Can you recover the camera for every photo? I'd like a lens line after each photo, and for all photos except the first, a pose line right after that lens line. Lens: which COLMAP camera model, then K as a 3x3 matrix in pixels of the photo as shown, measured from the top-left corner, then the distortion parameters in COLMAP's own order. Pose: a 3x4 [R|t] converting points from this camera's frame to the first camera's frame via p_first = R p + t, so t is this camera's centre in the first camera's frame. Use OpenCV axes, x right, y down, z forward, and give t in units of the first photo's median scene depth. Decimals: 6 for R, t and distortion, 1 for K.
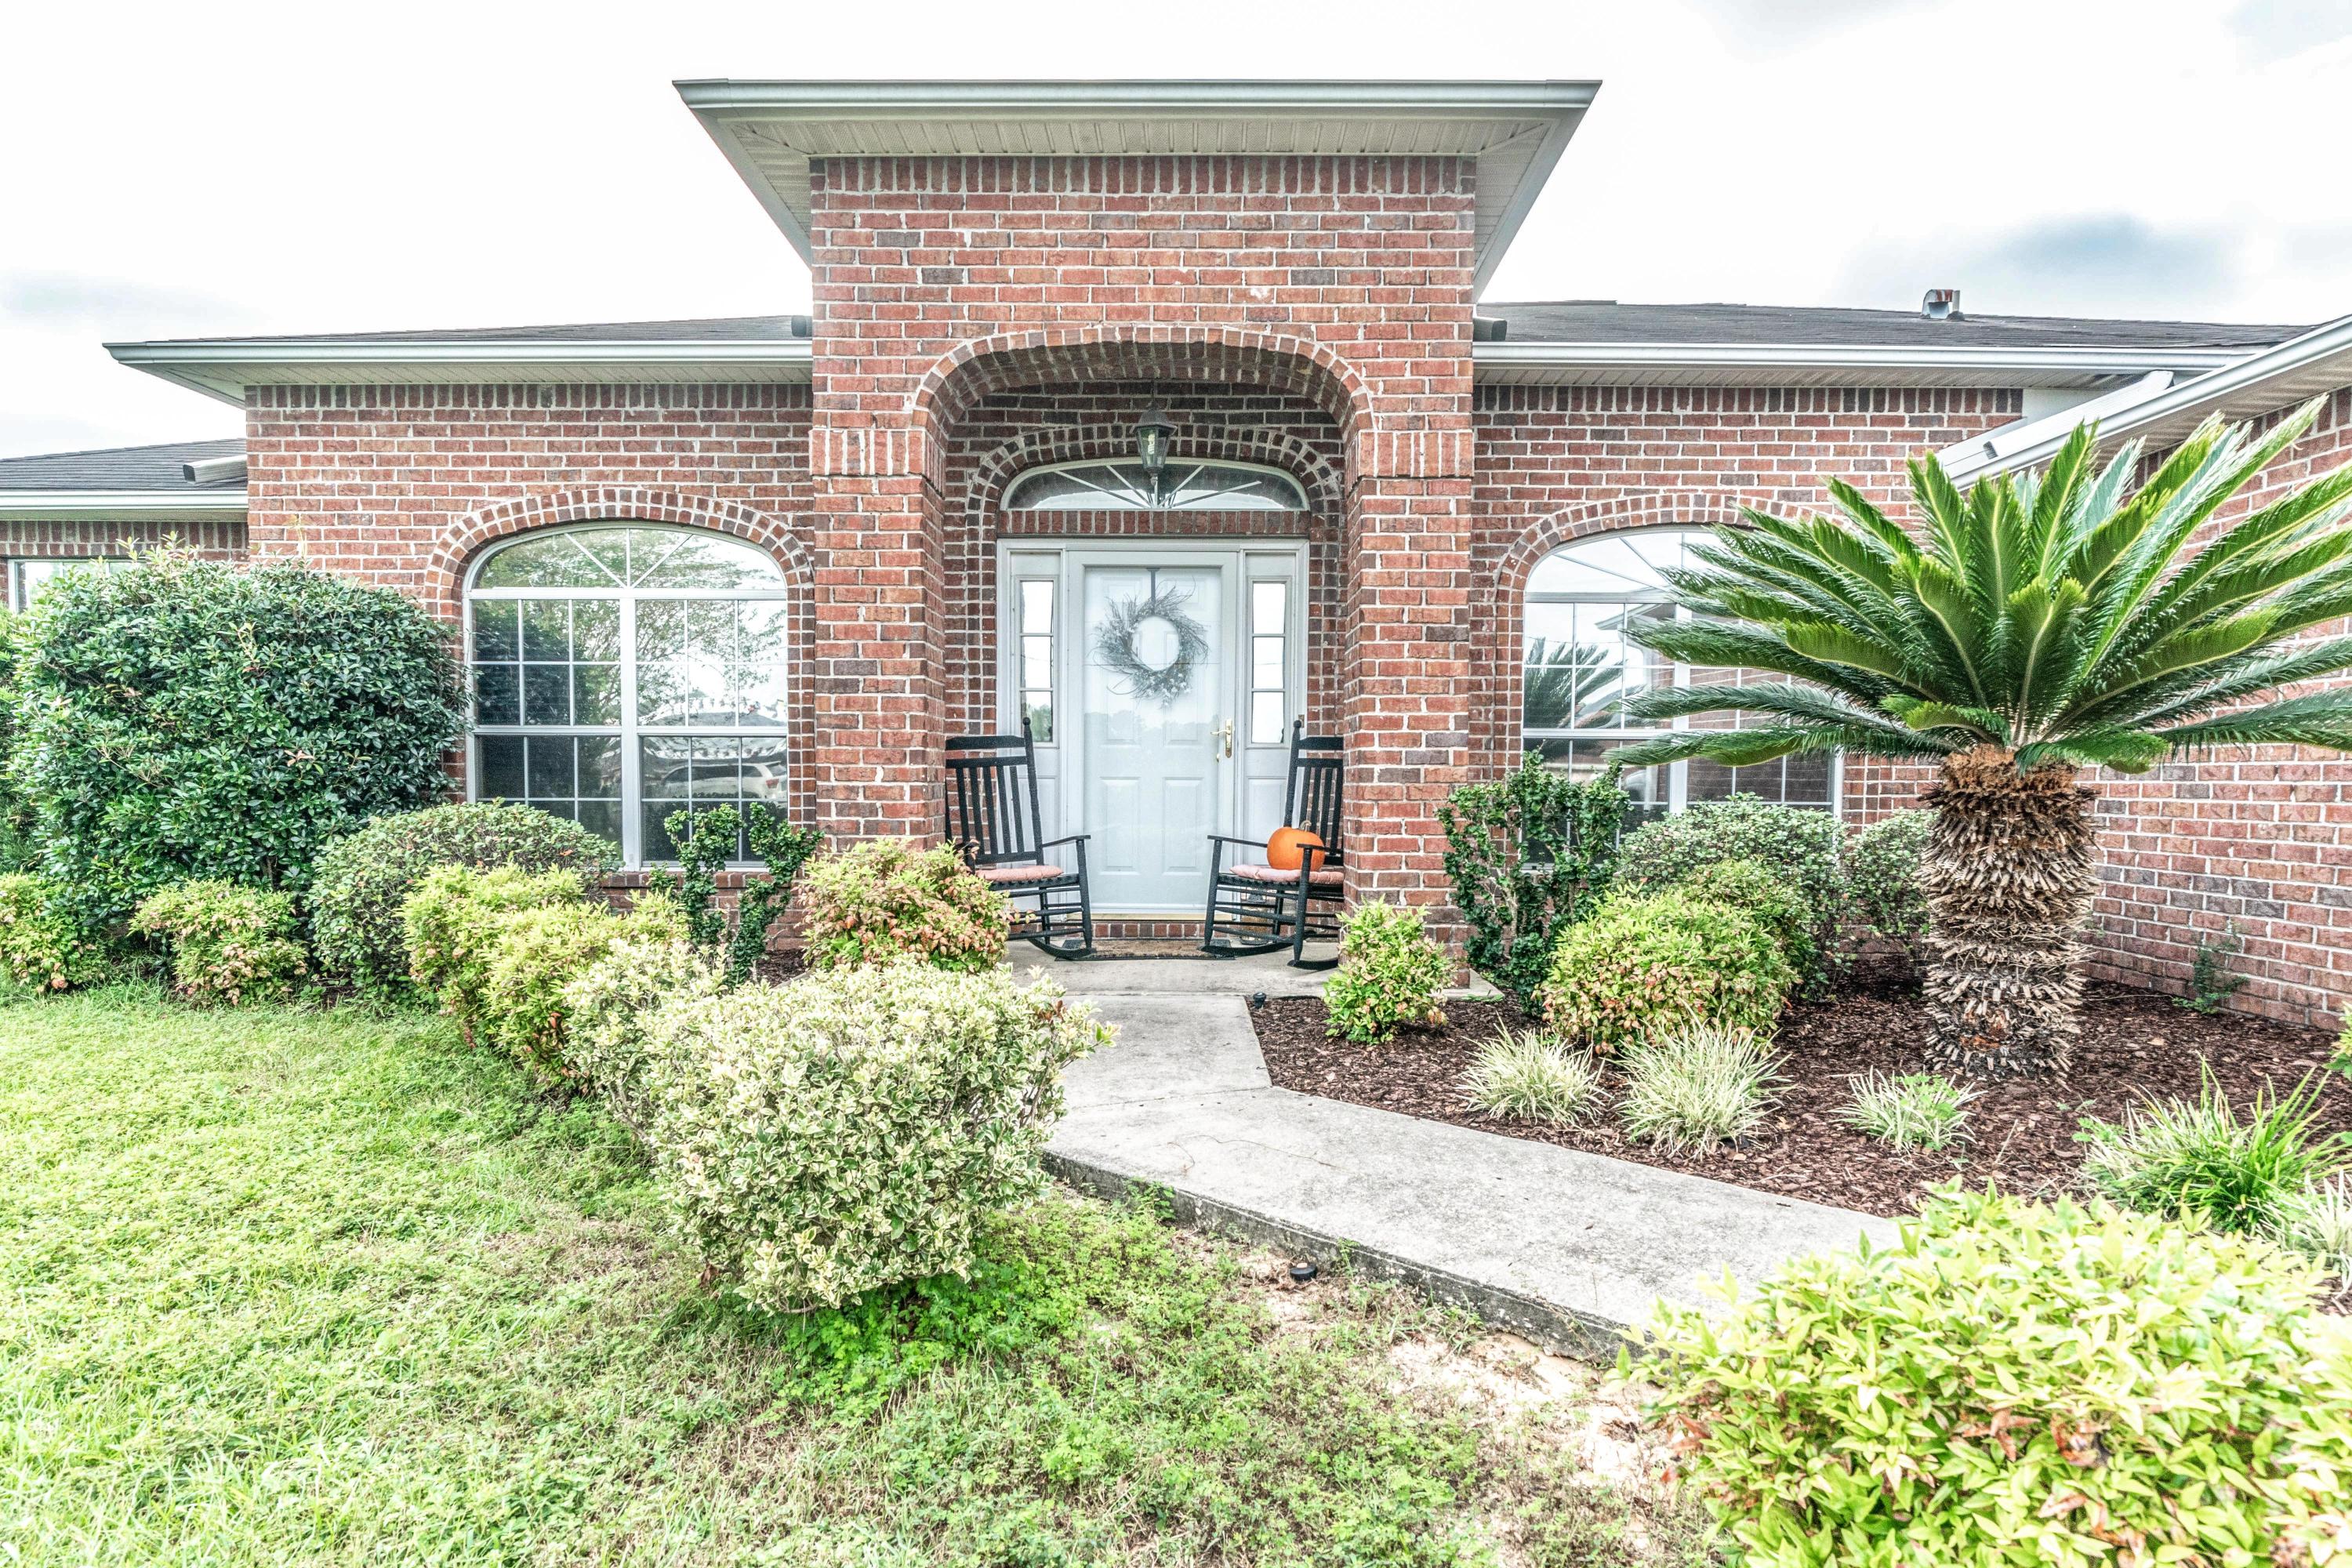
lens RADIAL K [[1326.2, 0, 1224.3], [0, 1326.2, 850.6], [0, 0, 1]] dist [0.008302, -0.002077]
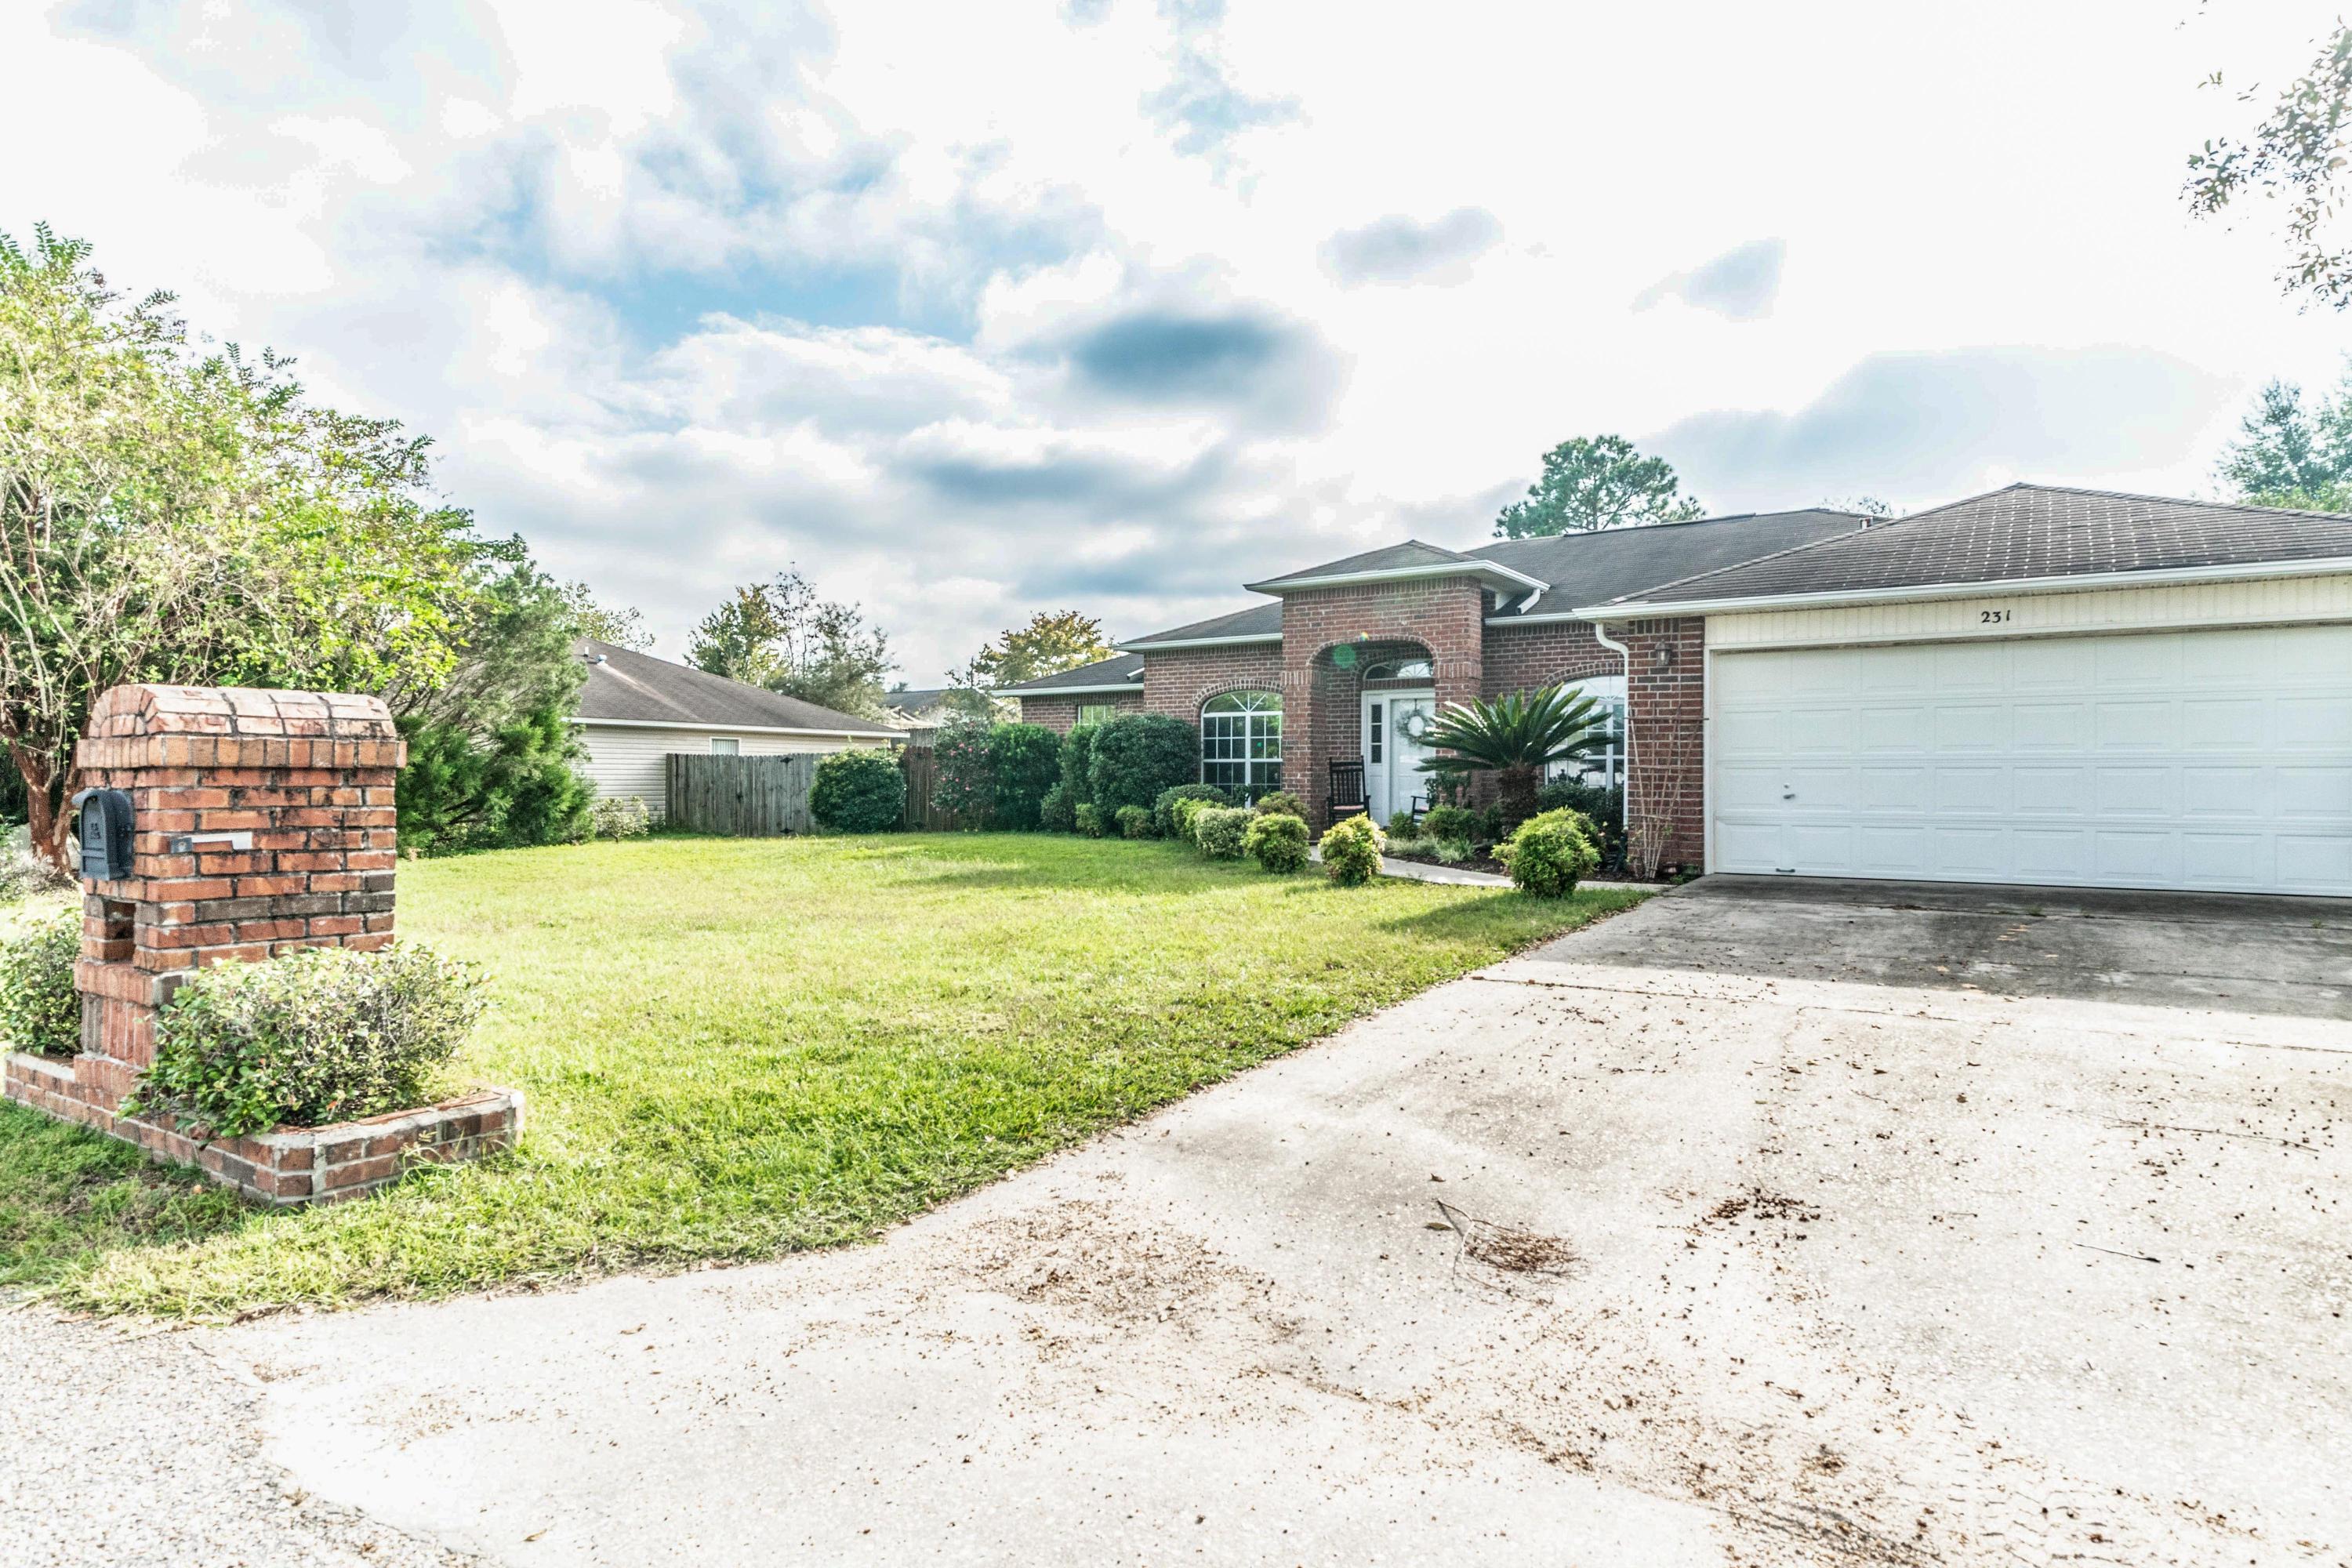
lens RADIAL K [[1326.2, 0, 1176.3], [0, 1326.2, 779.0], [0, 0, 1]] dist [0.008302, -0.002077]
pose [[0.825905, -0.001670, -0.563807, 1.164624], [-0.029895, 0.998459, -0.046750, 0.099748], [0.563016, 0.055466, 0.824583, -1.625111]]
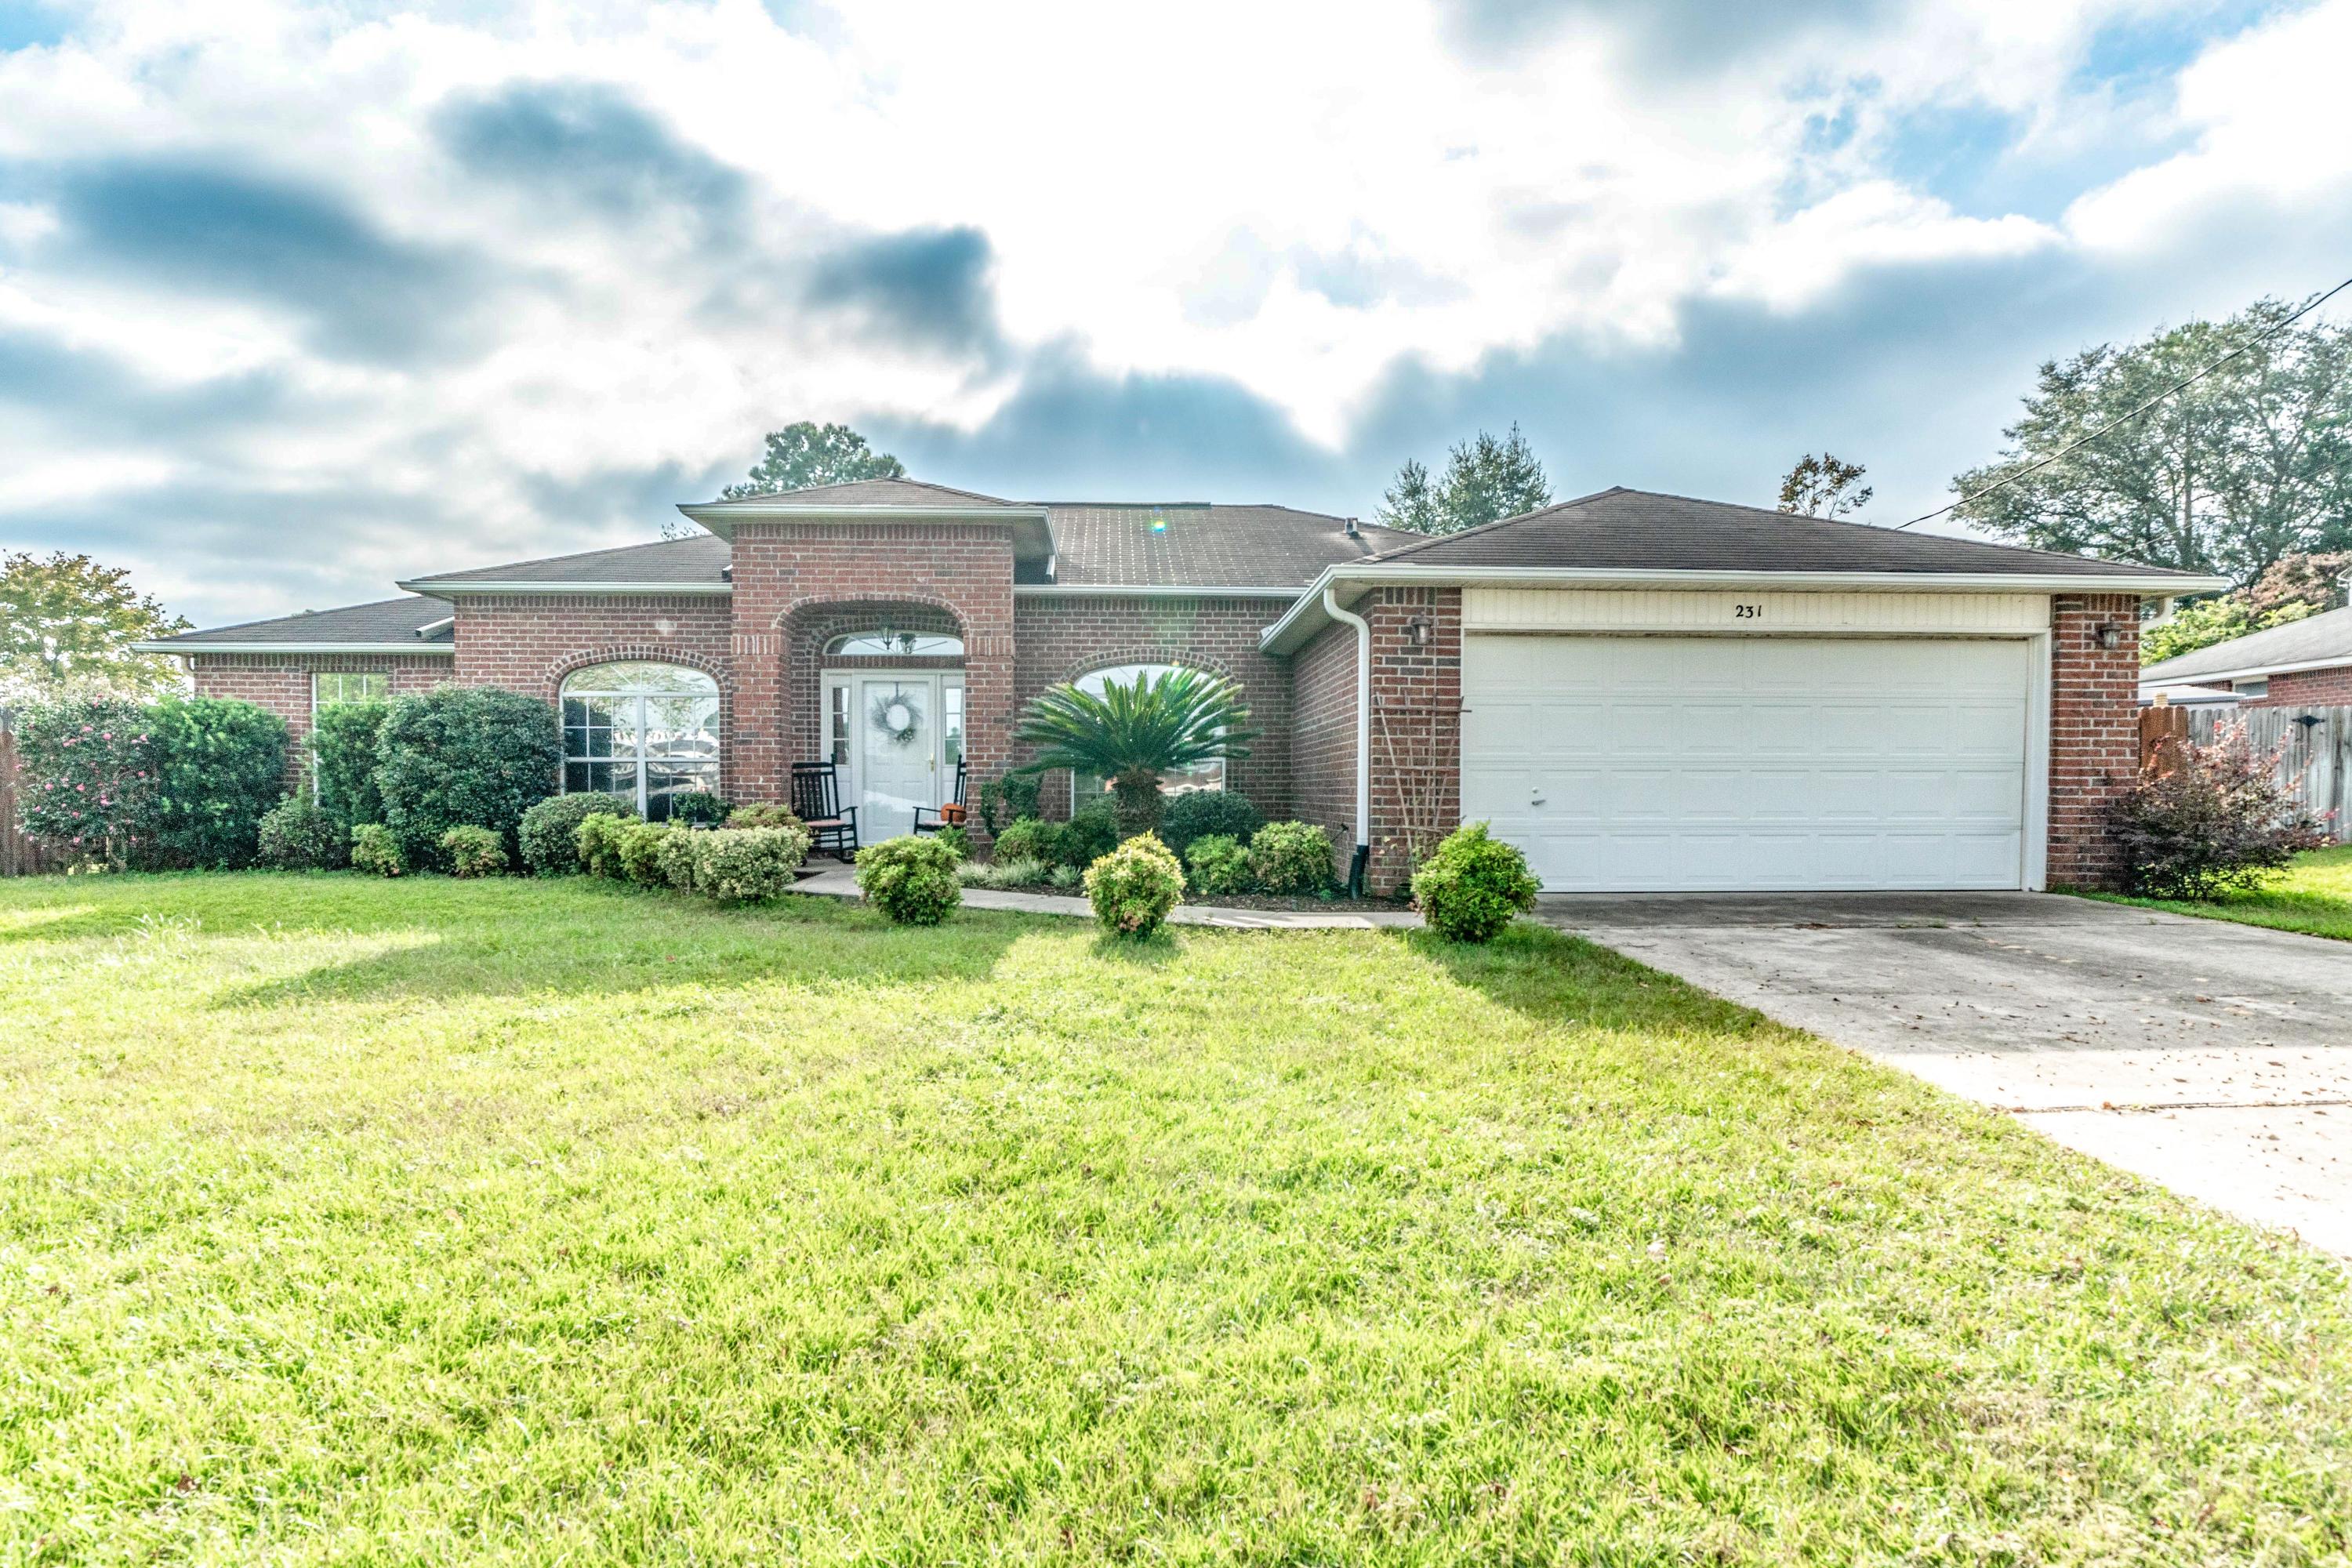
lens RADIAL K [[1326.2, 0, 1217.2], [0, 1326.2, 836.1], [0, 0, 1]] dist [0.008302, -0.002077]
pose [[0.998434, -0.005412, 0.055673, 0.366649], [0.006507, 0.999788, -0.019510, 0.082956], [-0.055556, 0.019842, 0.998258, -1.227576]]
